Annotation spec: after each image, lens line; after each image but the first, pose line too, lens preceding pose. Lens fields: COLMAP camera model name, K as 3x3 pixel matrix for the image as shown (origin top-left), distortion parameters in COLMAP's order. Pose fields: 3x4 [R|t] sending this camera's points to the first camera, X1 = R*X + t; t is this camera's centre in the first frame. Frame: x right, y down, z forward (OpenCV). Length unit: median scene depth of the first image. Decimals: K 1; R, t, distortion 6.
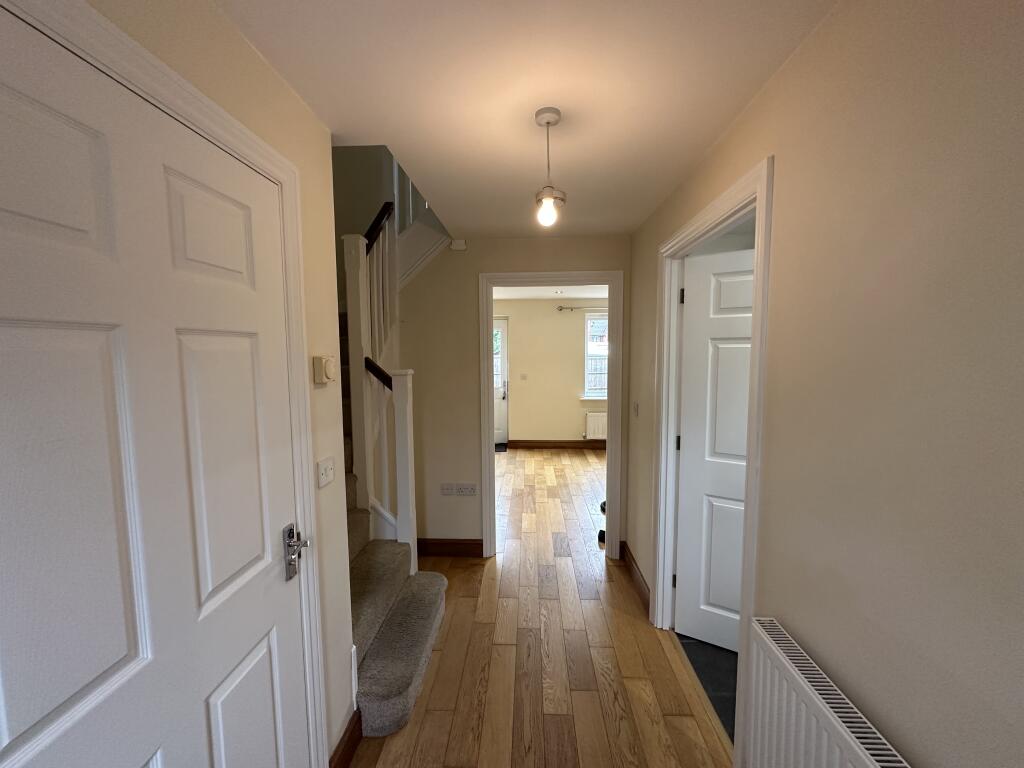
lens RADIAL K [[408.0, 0, 512.0], [0, 408.0, 384.0], [0, 0, 1]] dist [0.000059, -0.000001]
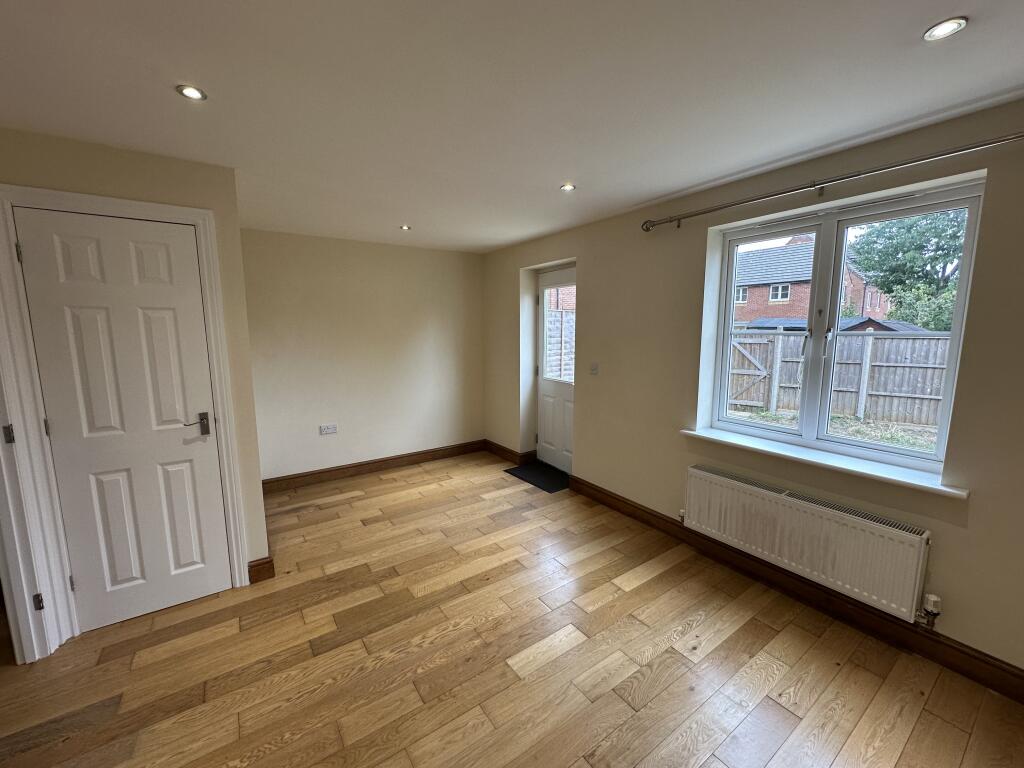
lens RADIAL K [[412.6, 0, 512.0], [0, 412.6, 384.0], [0, 0, 1]] dist [-0.000489, -0.000046]
pose [[0.607308, 0.113134, -0.786370, 0.540768], [-0.060830, 0.993525, 0.095959, -0.059933], [0.792135, -0.010441, 0.610257, 0.794642]]
